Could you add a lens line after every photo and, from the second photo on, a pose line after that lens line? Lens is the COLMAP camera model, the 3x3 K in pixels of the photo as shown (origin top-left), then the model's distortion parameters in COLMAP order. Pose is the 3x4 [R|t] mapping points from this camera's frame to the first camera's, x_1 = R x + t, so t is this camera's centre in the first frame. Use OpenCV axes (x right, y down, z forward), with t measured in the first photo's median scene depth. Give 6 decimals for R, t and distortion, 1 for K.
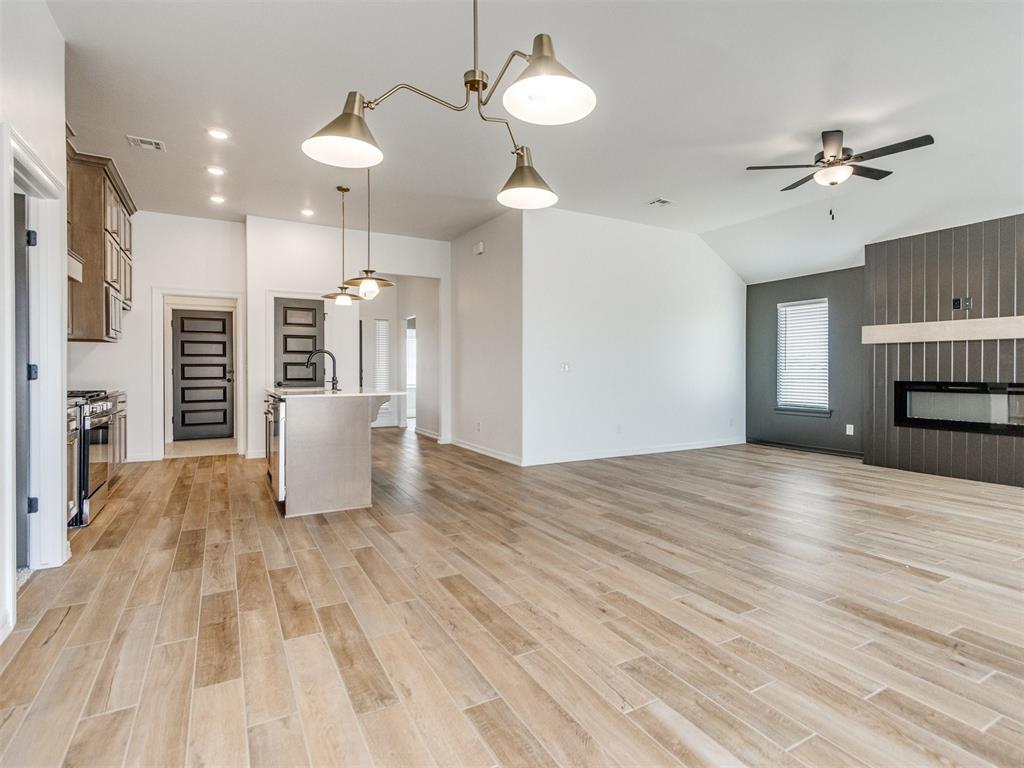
lens RADIAL K [[545.6, 0, 531.3], [0, 545.6, 371.7], [0, 0, 1]] dist [0.010975, -0.004420]
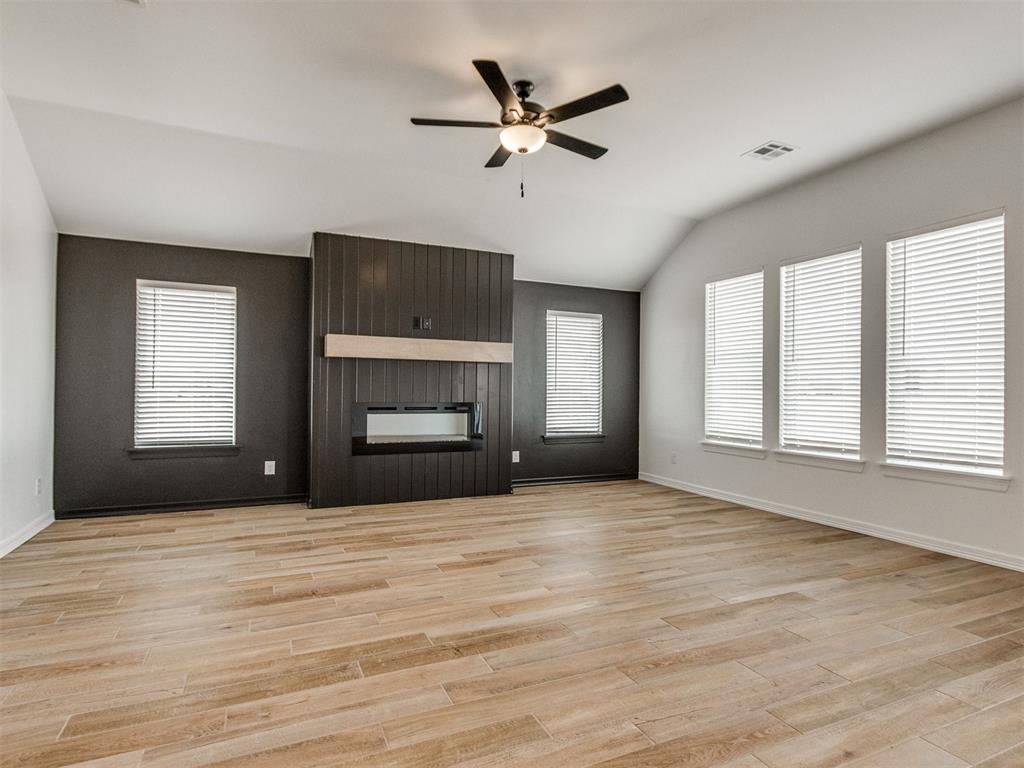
lens RADIAL K [[545.6, 0, 504.2], [0, 545.6, 379.6], [0, 0, 1]] dist [0.010975, -0.004420]
pose [[0.090829, 0.024944, 0.995554, -0.154495], [-0.002202, 0.999689, -0.024846, 0.003340], [-0.995864, 0.000065, 0.090856, 0.720535]]
